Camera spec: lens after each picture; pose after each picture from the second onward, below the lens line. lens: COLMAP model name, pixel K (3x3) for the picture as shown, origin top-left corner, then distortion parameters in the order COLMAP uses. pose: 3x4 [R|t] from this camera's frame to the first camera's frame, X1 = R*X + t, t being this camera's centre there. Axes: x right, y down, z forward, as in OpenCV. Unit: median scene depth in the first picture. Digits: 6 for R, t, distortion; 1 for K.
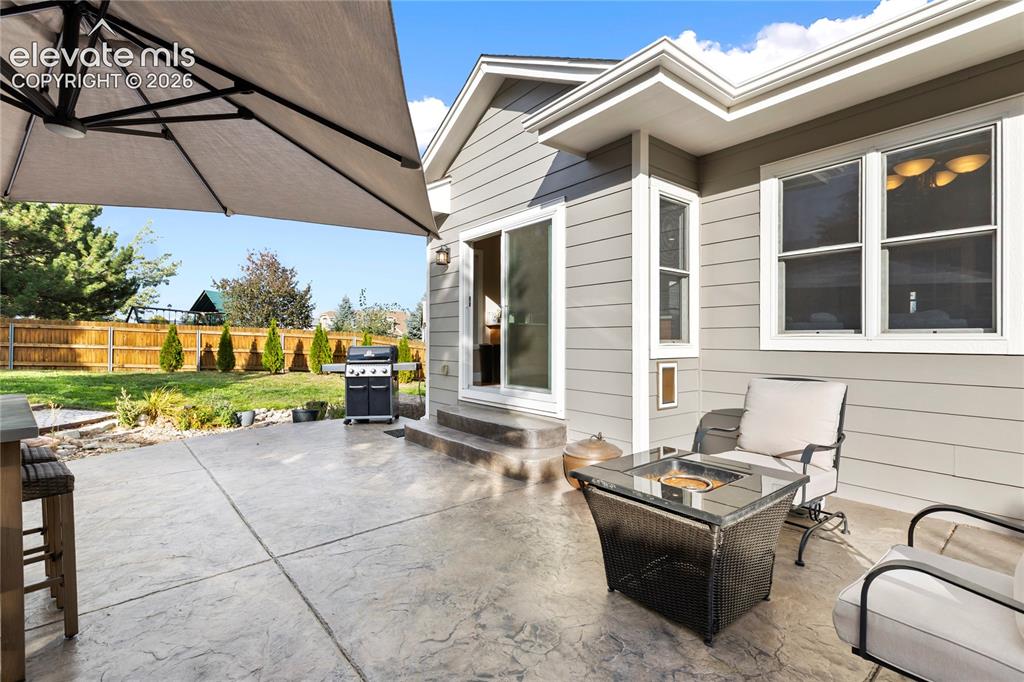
lens RADIAL K [[465.2, 0, 512.3], [0, 465.2, 343.5], [0, 0, 1]] dist [0.008799, -0.003290]
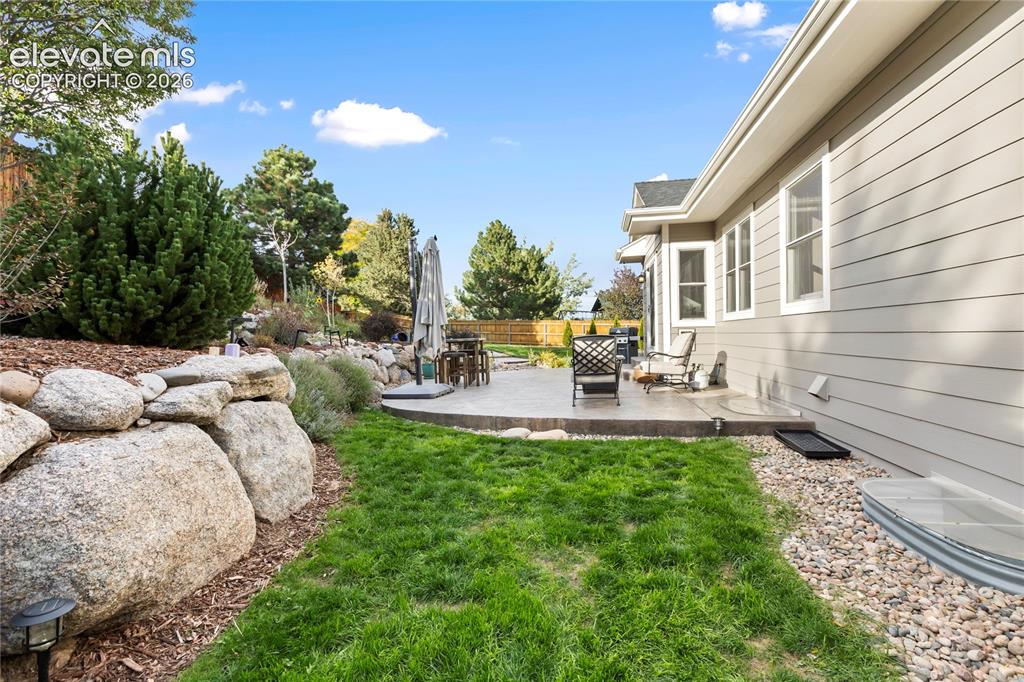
lens RADIAL K [[465.2, 0, 512.6], [0, 465.2, 338.7], [0, 0, 1]] dist [0.008799, -0.003290]
pose [[0.657293, -0.005844, -0.753613, 0.405014], [0.009891, 0.999951, 0.000873, 0.021857], [0.753571, -0.008028, 0.657318, -0.275862]]
